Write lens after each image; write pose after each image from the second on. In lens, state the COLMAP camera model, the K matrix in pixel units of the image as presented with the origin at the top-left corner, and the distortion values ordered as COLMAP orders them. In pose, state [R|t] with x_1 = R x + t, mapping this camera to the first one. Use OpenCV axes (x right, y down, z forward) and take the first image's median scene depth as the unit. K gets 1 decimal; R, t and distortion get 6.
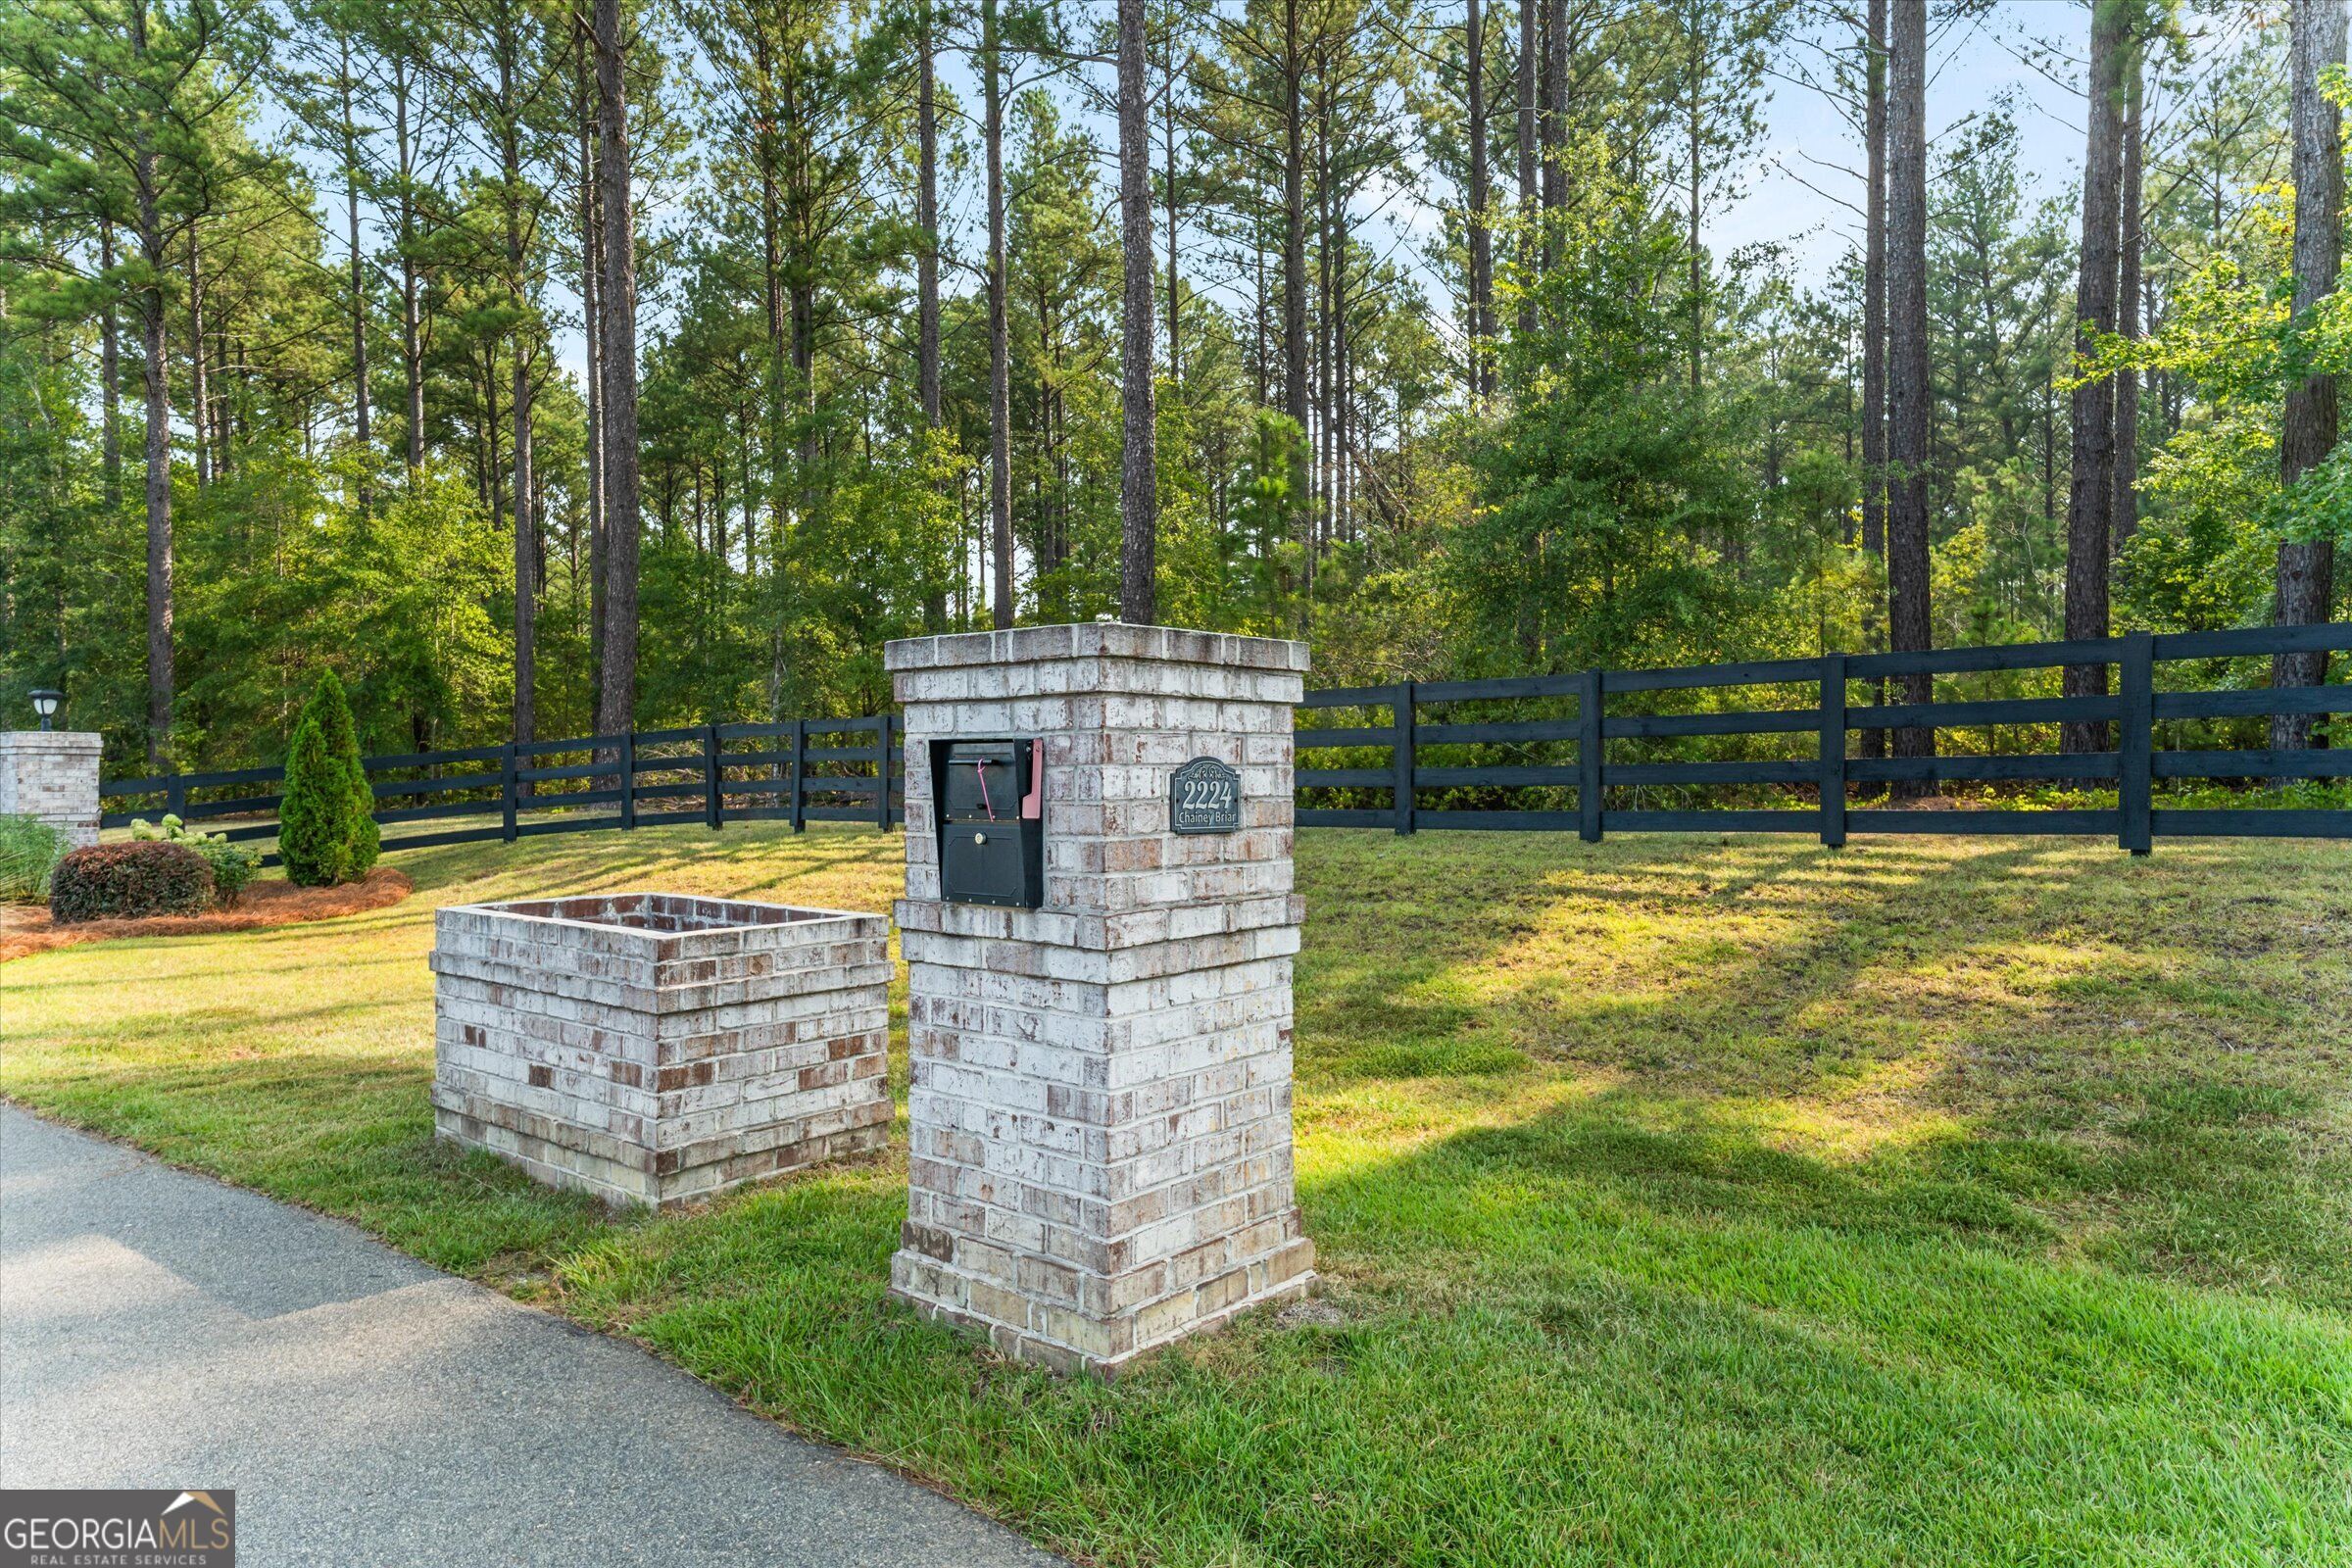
lens RADIAL K [[1481.9, 0, 1176.0], [0, 1481.9, 784.0], [0, 0, 1]] dist [0.111745, -0.048163]
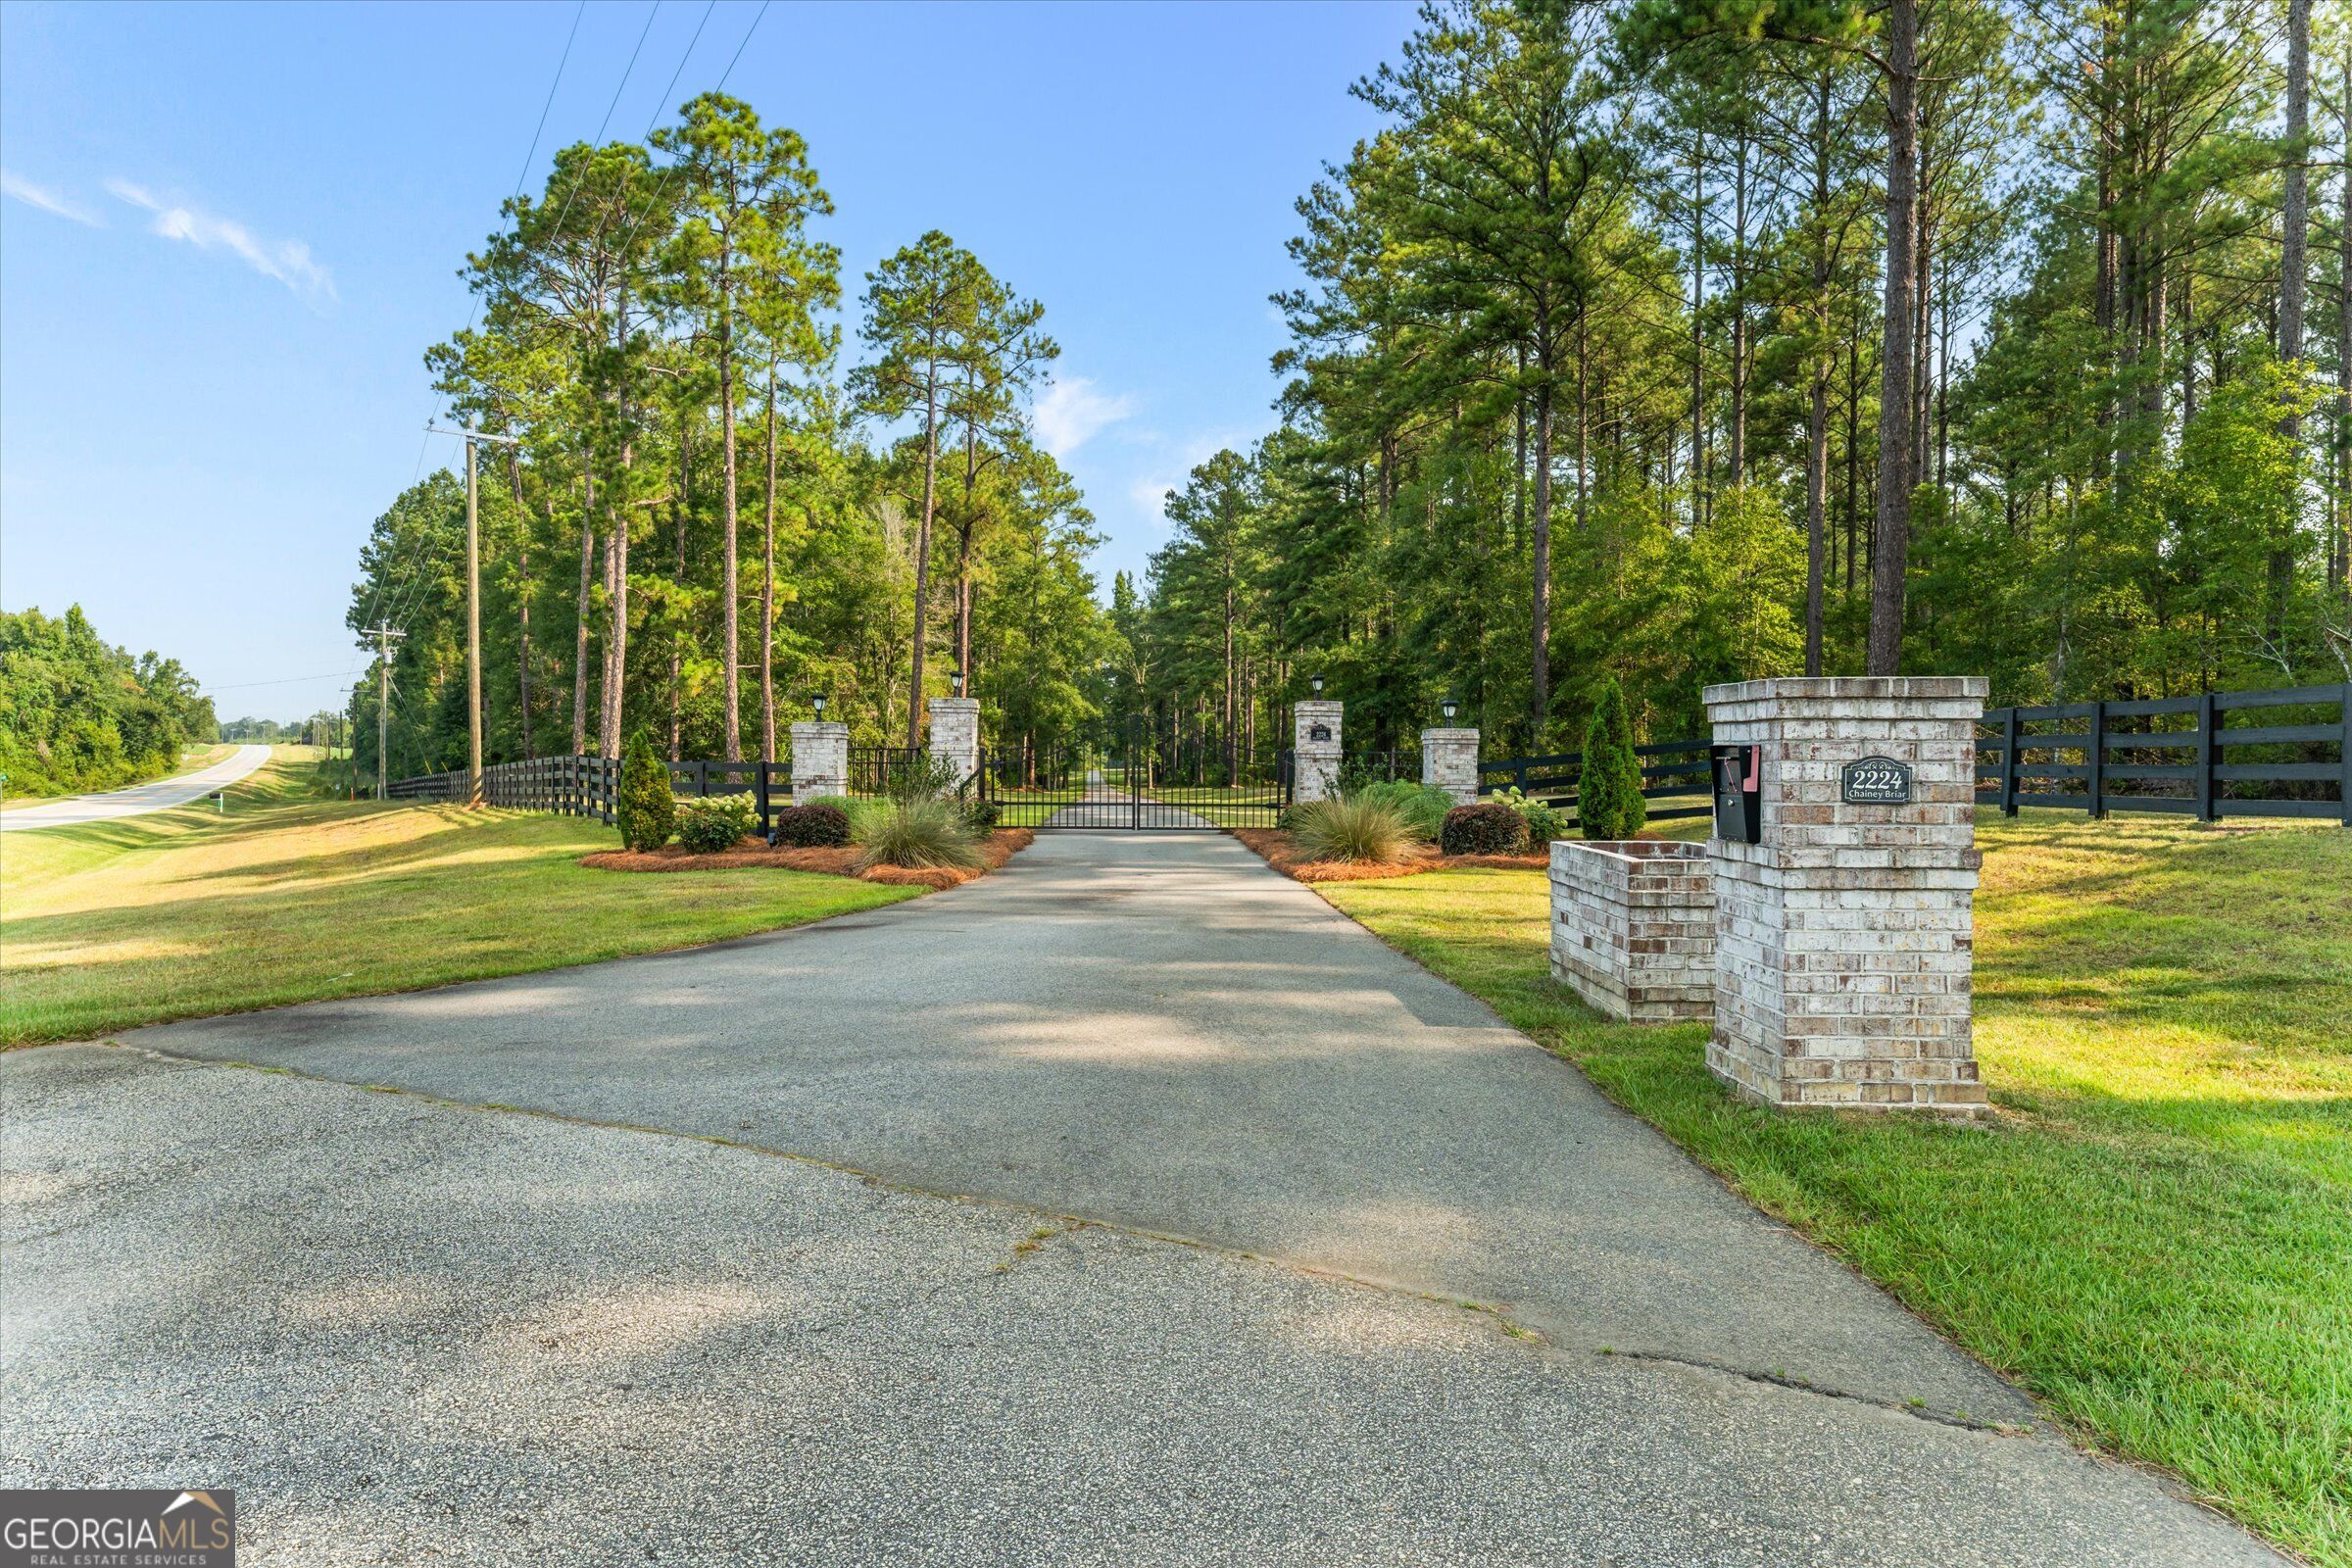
lens RADIAL K [[1481.9, 0, 1176.0], [0, 1481.9, 784.0], [0, 0, 1]] dist [0.111745, -0.048163]
pose [[0.666309, 0.019406, -0.745423, 0.559740], [-0.010830, 0.999808, 0.016347, -0.005048], [0.745597, -0.002819, 0.666391, -0.489901]]
